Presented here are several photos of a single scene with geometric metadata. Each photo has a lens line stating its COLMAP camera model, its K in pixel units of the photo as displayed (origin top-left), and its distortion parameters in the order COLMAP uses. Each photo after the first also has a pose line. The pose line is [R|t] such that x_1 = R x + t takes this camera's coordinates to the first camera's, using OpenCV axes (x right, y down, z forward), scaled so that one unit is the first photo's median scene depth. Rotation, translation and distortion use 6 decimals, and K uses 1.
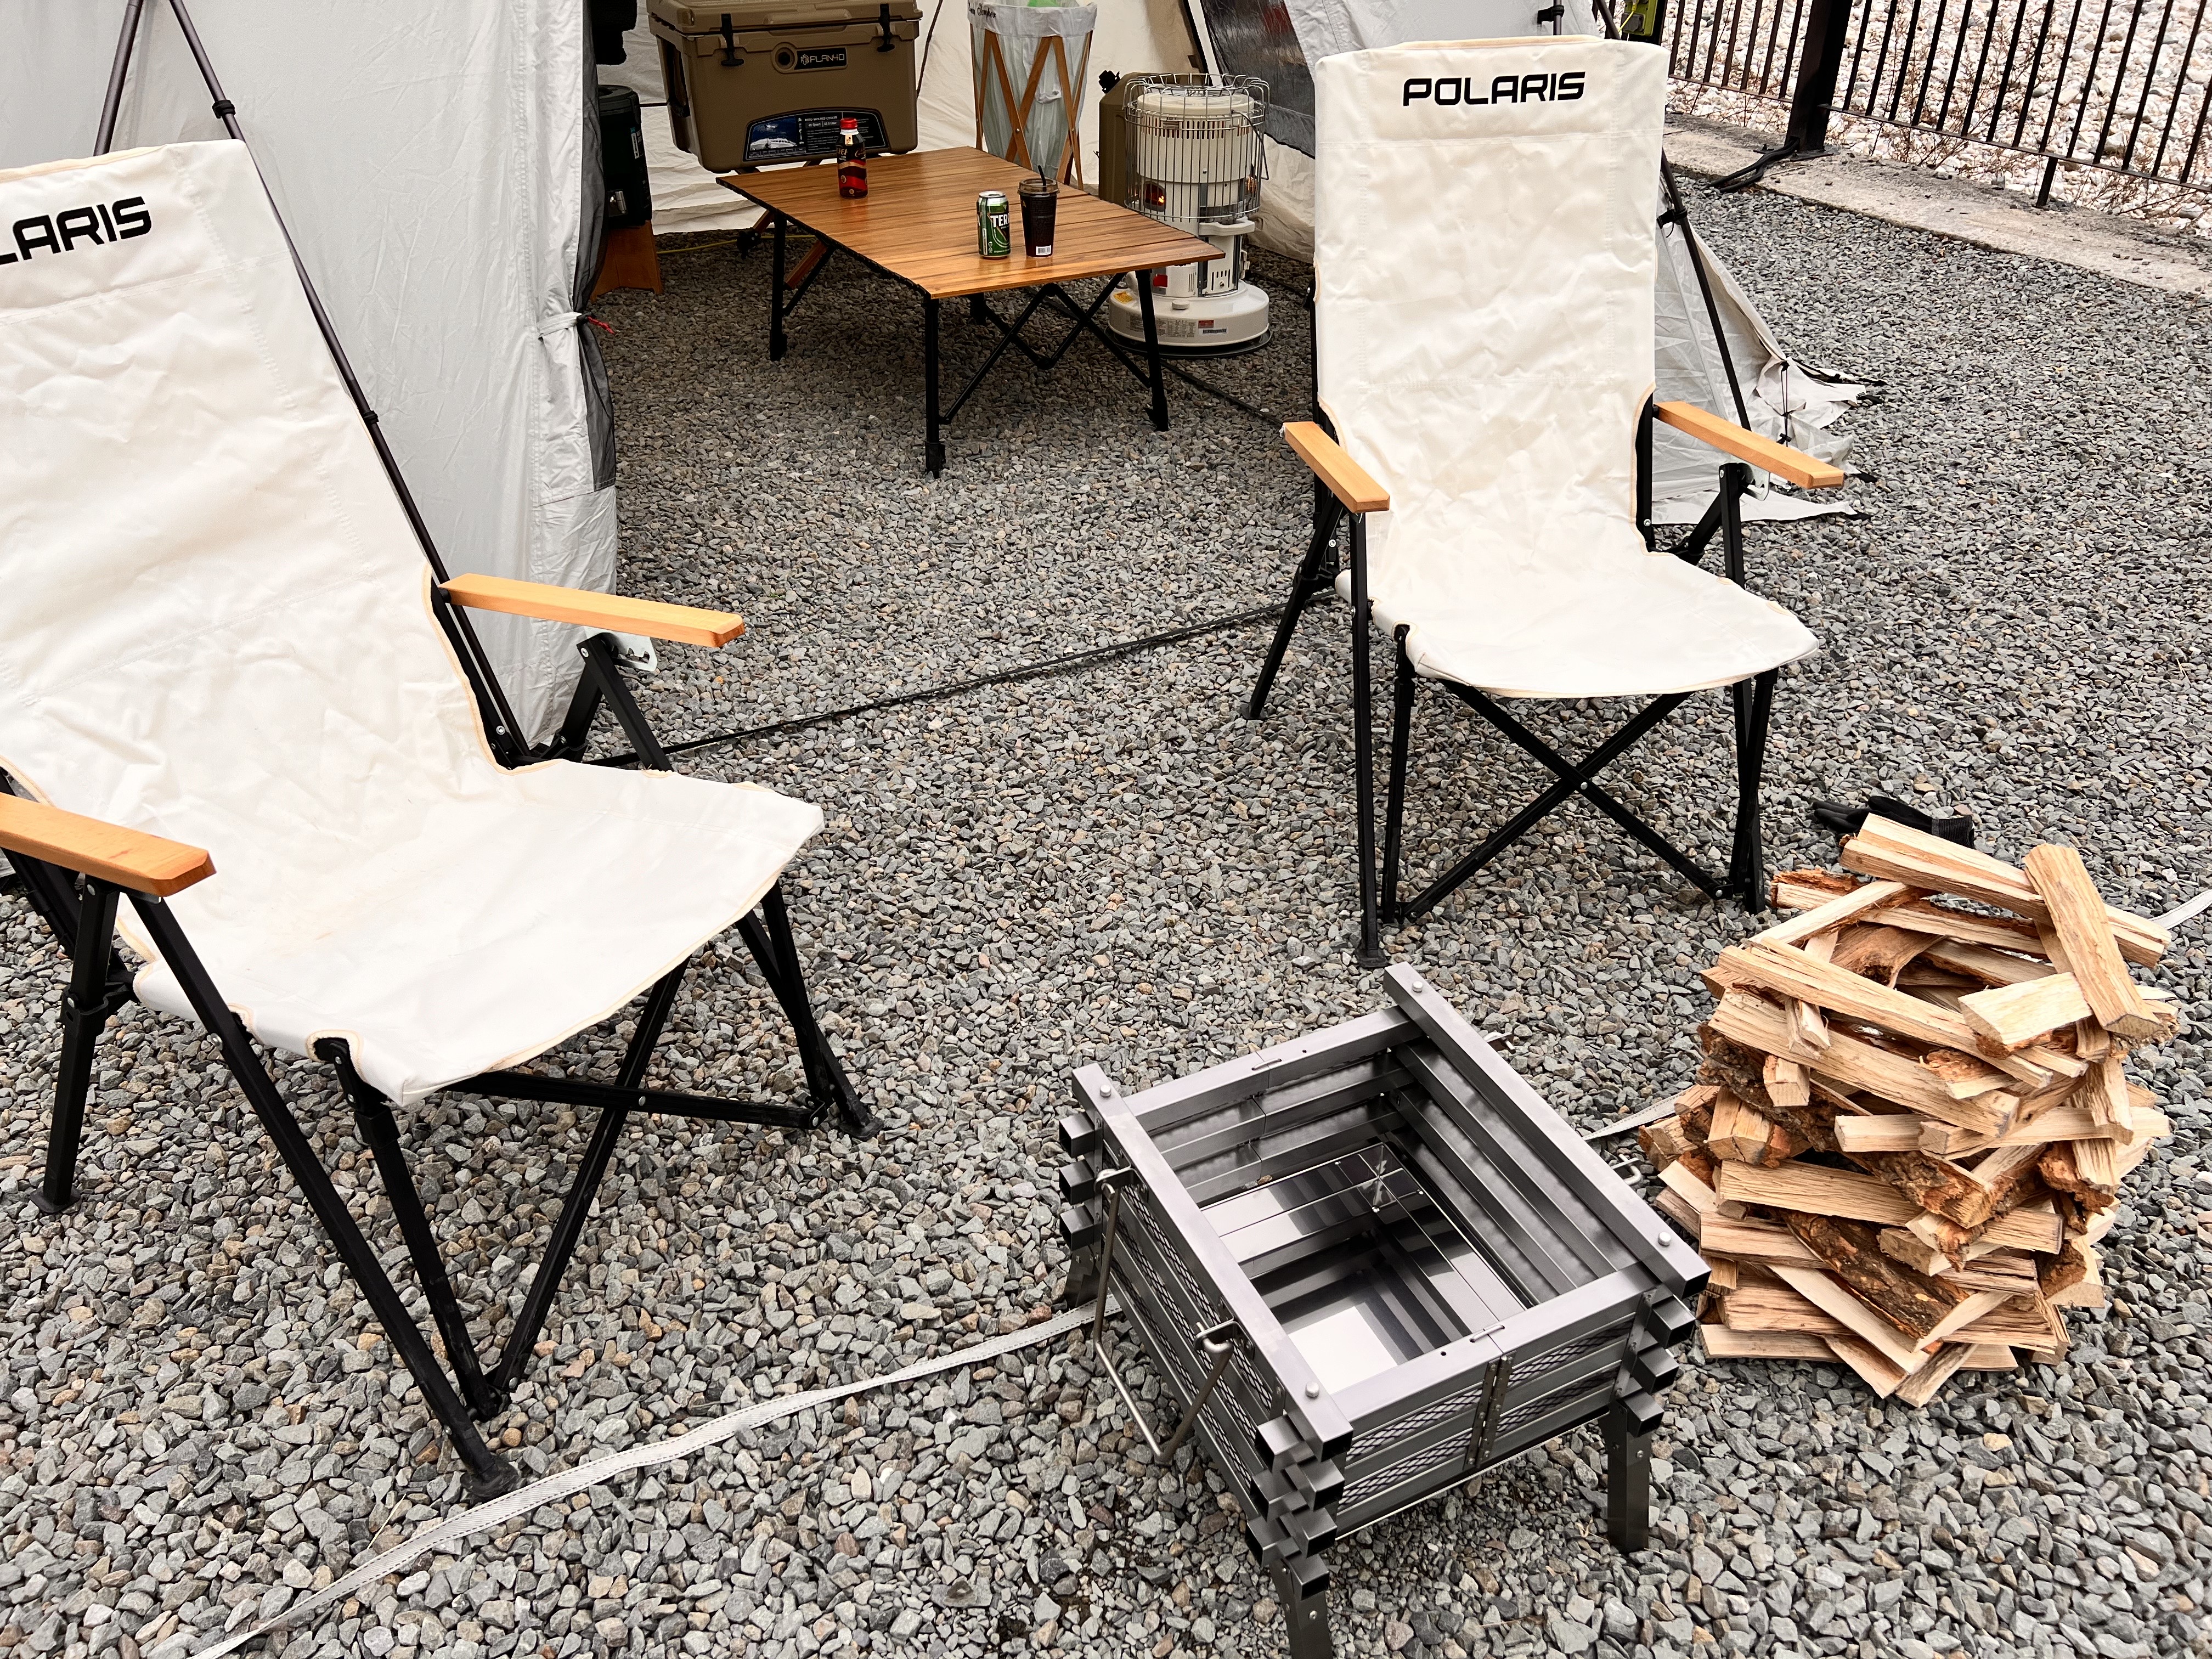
lens RADIAL K [[1649.2, 0, 1097.3], [0, 1649.2, 834.2], [0, 0, 1]] dist [0.053116, -0.055615]
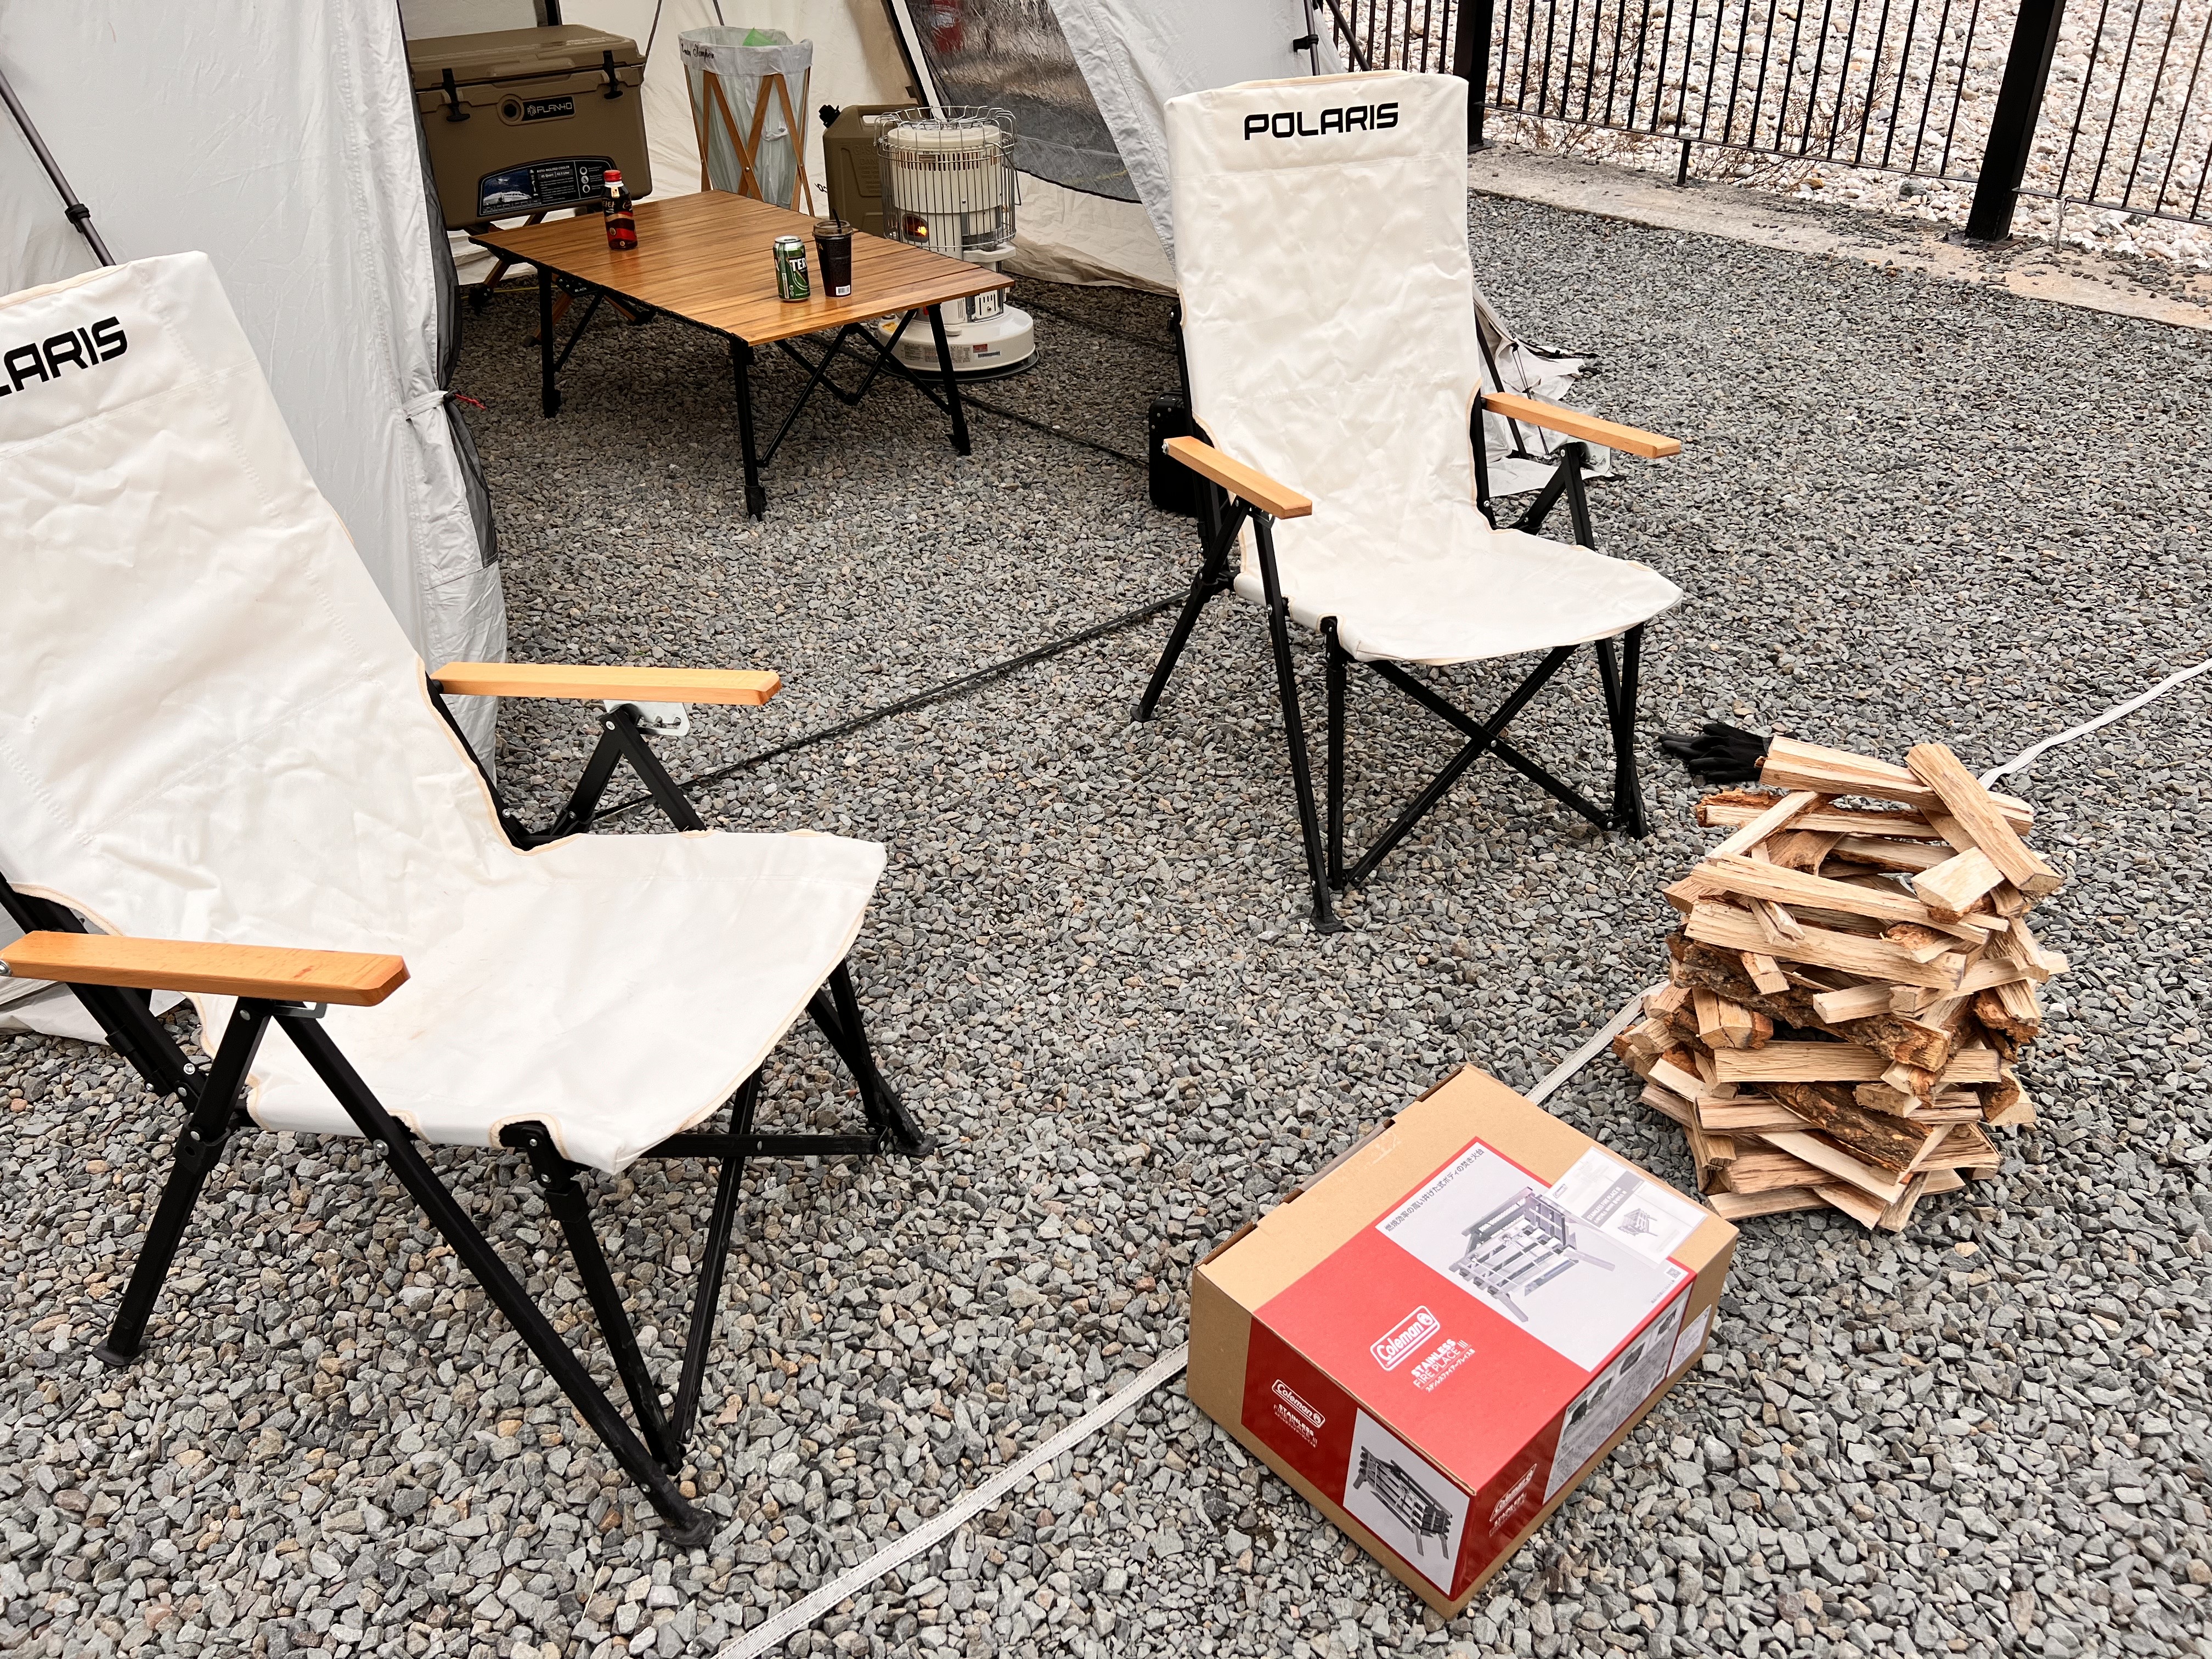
lens RADIAL K [[1649.2, 0, 1097.3], [0, 1649.2, 834.2], [0, 0, 1]] dist [0.053116, -0.055615]
pose [[0.976833, -0.126892, 0.172325, -0.166554], [0.127899, 0.991773, 0.005296, -0.009052], [-0.171579, 0.016866, 0.985026, -0.045660]]
